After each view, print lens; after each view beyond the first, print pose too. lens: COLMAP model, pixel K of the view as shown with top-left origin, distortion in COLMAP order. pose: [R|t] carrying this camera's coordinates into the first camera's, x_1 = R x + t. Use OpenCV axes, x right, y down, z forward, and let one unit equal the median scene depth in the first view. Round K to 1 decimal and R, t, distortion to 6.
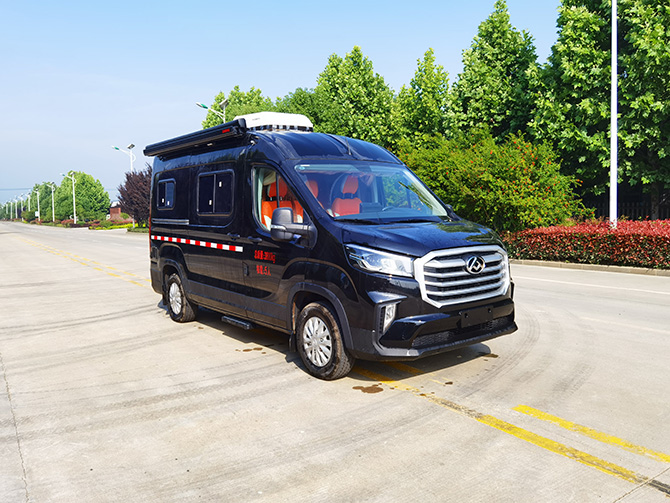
lens RADIAL K [[532.2, 0, 336.6], [0, 532.2, 250.6], [0, 0, 1]] dist [0.038127, -0.040131]
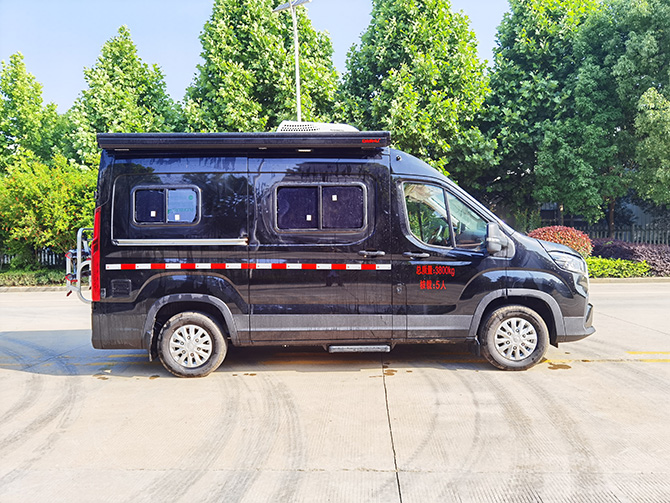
lens RADIAL K [[532.2, 0, 334.7], [0, 532.2, 249.5], [0, 0, 1]] dist [0.038127, -0.040131]
pose [[0.603739, -0.016204, 0.797017, -0.430057], [0.066682, 0.997316, -0.030236, -0.004779], [-0.794388, 0.071401, 0.603199, 0.216134]]
